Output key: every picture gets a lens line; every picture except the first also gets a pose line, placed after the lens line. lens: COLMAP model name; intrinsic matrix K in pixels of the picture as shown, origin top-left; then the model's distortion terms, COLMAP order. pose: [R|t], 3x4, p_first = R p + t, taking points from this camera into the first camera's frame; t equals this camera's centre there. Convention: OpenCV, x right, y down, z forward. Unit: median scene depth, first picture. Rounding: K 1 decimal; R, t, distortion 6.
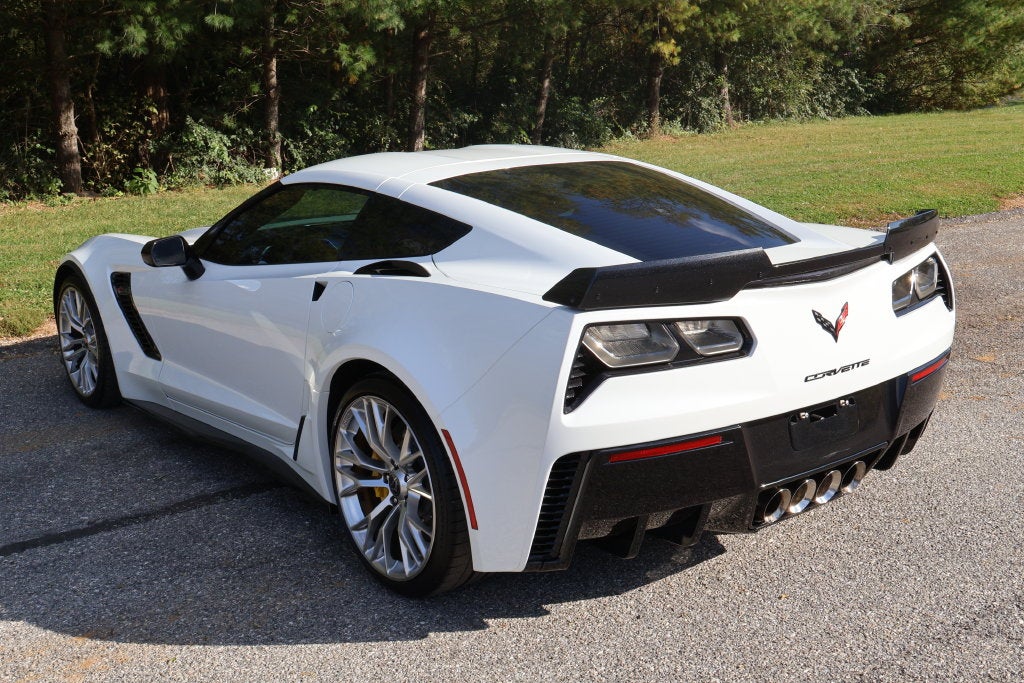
lens RADIAL K [[1178.5, 0, 513.9], [0, 1178.5, 321.7], [0, 0, 1]] dist [0.004972, 0.021805]
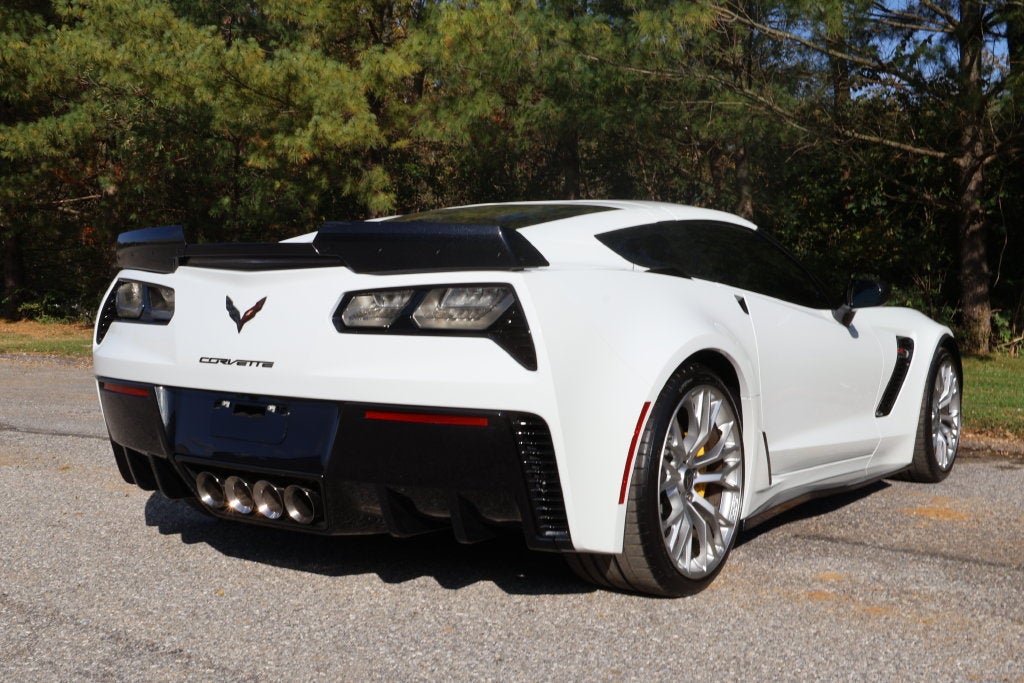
lens RADIAL K [[1179.6, 0, 511.6], [0, 1179.6, 330.3], [0, 0, 1]] dist [-0.003800, 0.027409]
pose [[0.295322, 0.067829, -0.952987, 1.200328], [-0.225366, 0.974274, -0.000495, -0.033099], [0.928437, 0.214917, 0.303011, 0.865814]]
